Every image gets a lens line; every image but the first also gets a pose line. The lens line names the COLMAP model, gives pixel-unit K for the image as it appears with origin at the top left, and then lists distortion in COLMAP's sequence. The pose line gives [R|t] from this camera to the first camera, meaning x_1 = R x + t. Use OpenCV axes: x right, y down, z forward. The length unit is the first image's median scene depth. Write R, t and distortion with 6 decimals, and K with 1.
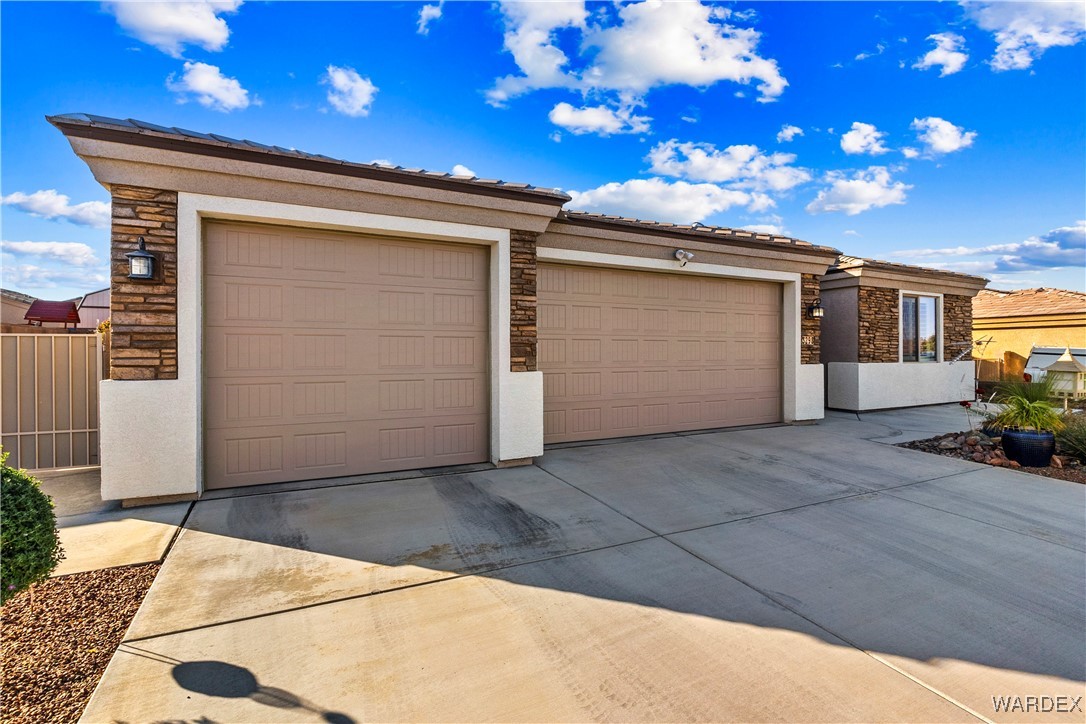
lens RADIAL K [[495.6, 0, 543.2], [0, 495.6, 352.4], [0, 0, 1]] dist [-0.000581, -0.000004]
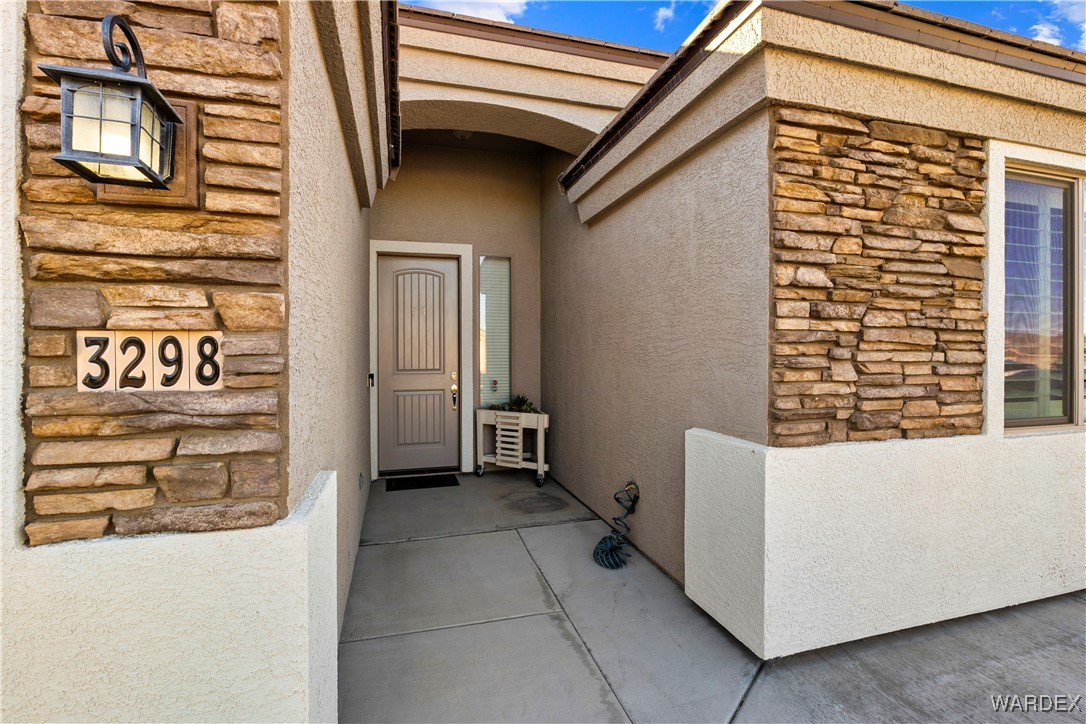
lens RADIAL K [[495.6, 0, 544.1], [0, 495.6, 360.6], [0, 0, 1]] dist [-0.000581, -0.000004]
pose [[0.986590, -0.000993, -0.163214, 0.560764], [0.003351, 0.999894, 0.014175, -0.021831], [0.163183, -0.014532, 0.986489, 0.746198]]
